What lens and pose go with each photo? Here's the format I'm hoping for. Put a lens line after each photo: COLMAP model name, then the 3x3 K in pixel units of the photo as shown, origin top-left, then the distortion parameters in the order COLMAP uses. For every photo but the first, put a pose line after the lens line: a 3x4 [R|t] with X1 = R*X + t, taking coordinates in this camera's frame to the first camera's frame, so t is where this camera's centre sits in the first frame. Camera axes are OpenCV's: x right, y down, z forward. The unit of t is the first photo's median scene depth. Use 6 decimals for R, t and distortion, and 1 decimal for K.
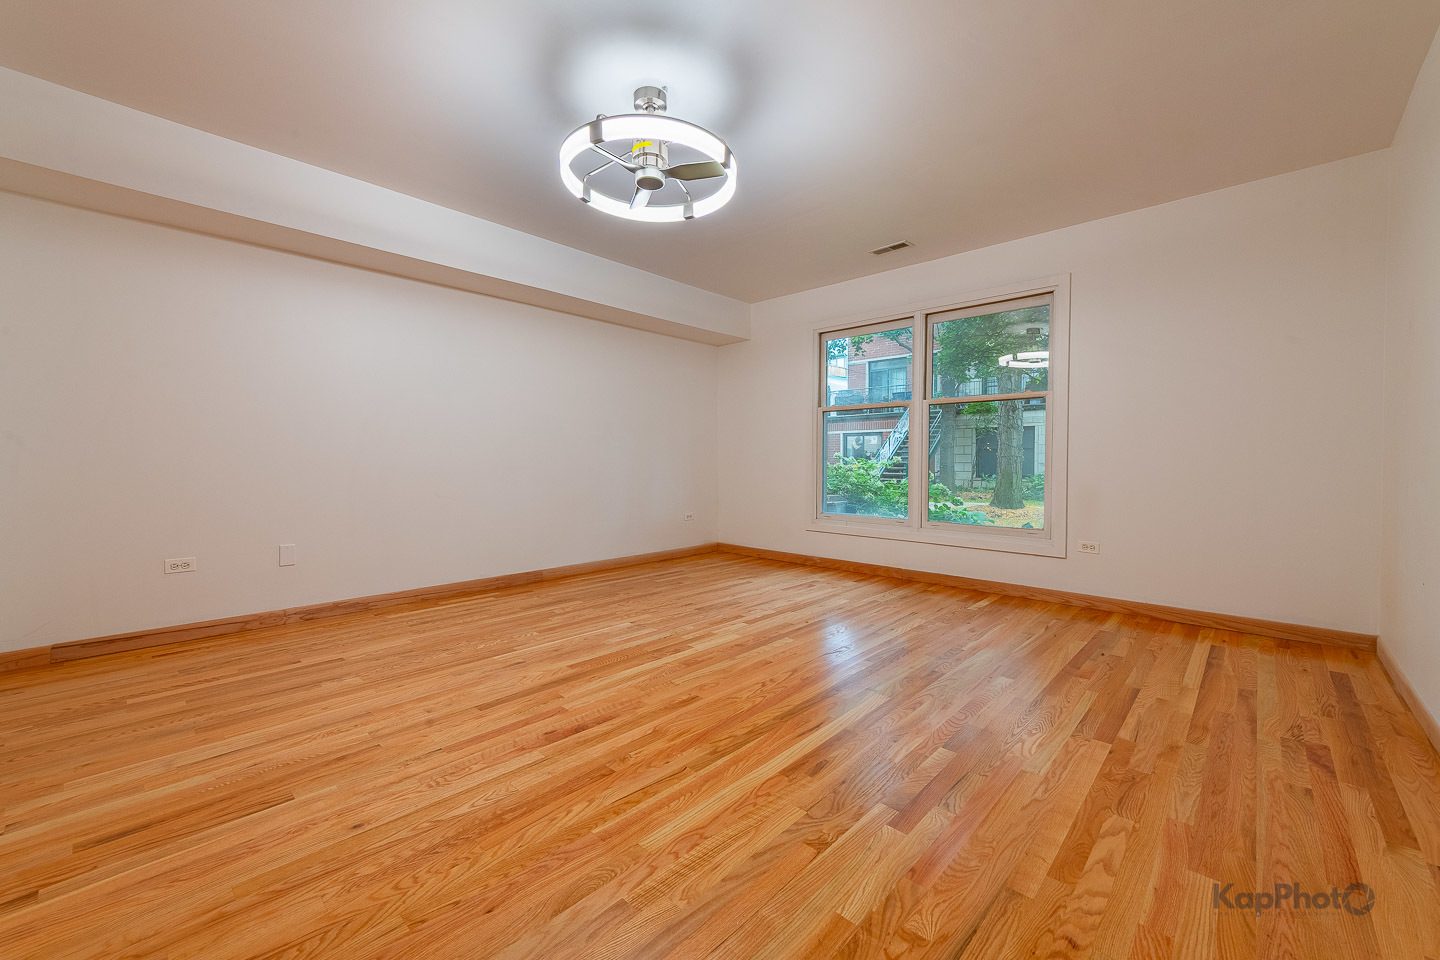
lens RADIAL K [[571.5, 0, 715.8], [0, 571.5, 454.5], [0, 0, 1]] dist [0.015608, -0.005198]
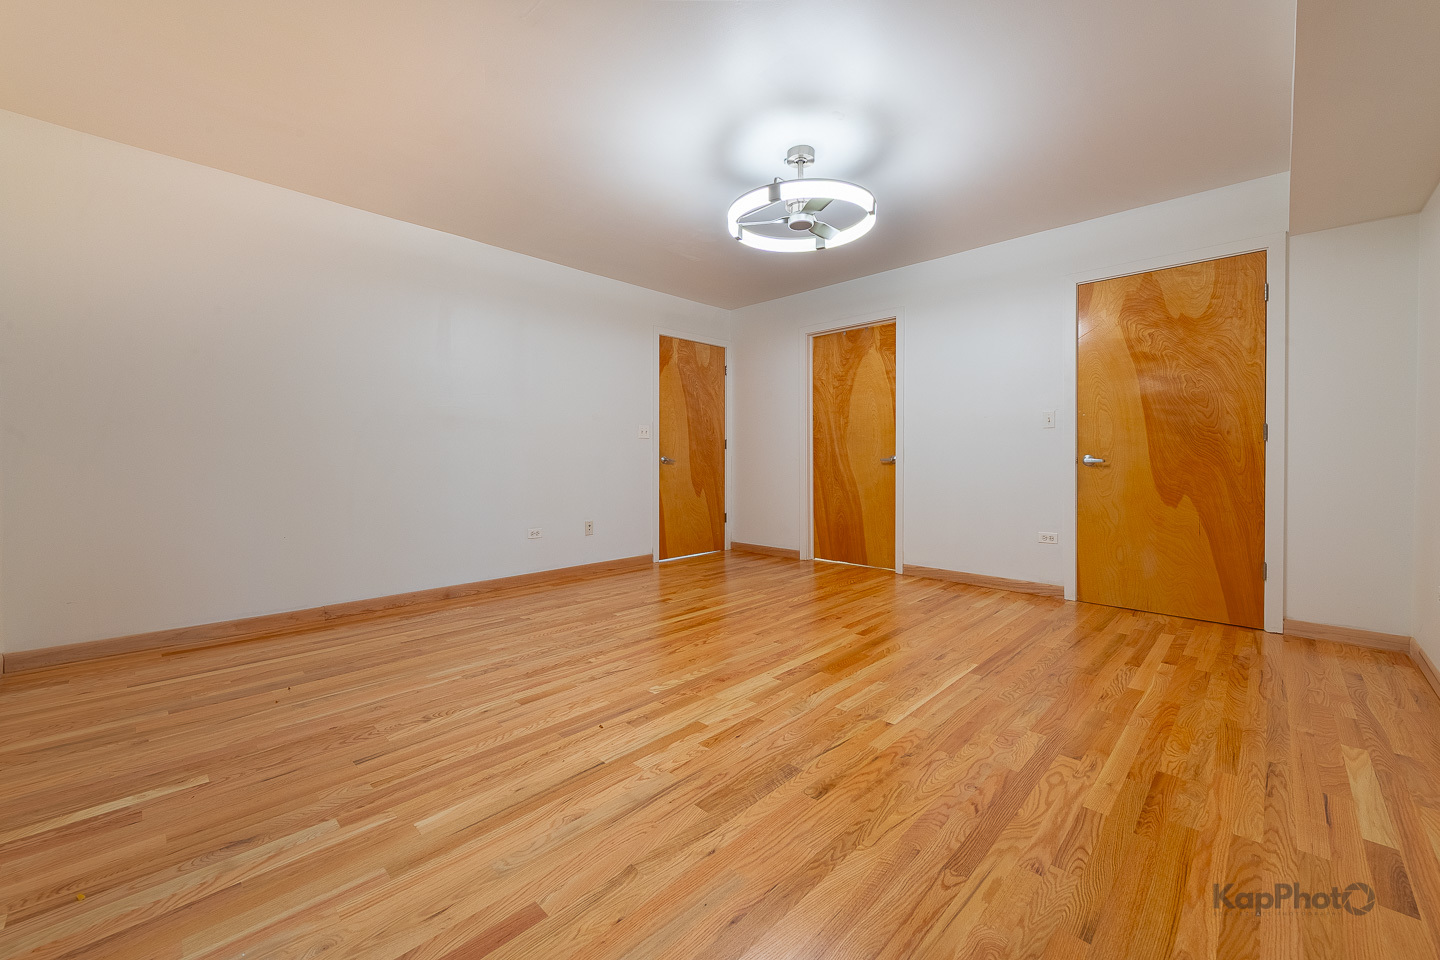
lens RADIAL K [[571.5, 0, 715.8], [0, 571.5, 454.5], [0, 0, 1]] dist [0.015608, -0.005198]
pose [[-0.999820, -0.002114, 0.018829, 0.031971], [-0.002437, 0.999849, -0.017177, 0.018753], [-0.018790, -0.017220, -0.999675, 1.884390]]
